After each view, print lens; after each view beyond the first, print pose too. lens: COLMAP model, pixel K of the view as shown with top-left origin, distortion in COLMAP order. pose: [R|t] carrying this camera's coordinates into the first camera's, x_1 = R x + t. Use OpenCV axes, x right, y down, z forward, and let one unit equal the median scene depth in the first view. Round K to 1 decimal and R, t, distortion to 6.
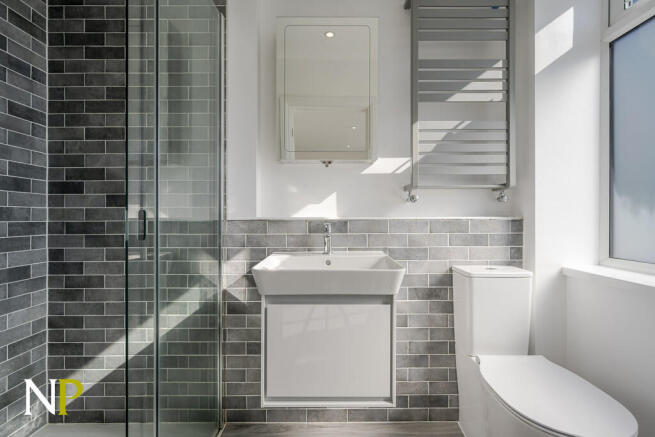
lens RADIAL K [[295.8, 0, 328.9], [0, 295.8, 216.2], [0, 0, 1]] dist [-0.000360, 0.001081]
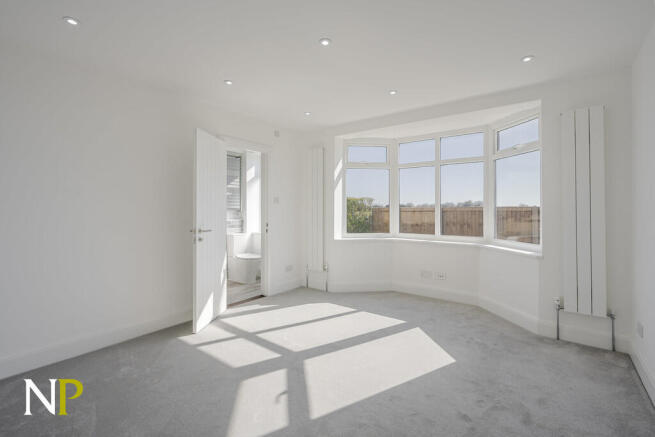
lens RADIAL K [[295.8, 0, 329.1], [0, 295.8, 217.1], [0, 0, 1]] dist [-0.000360, 0.001081]
pose [[0.596635, 0.004381, 0.802501, -1.692729], [-0.002555, 0.999990, -0.003560, -0.019424], [-0.802509, 0.000074, 0.596640, -2.087184]]
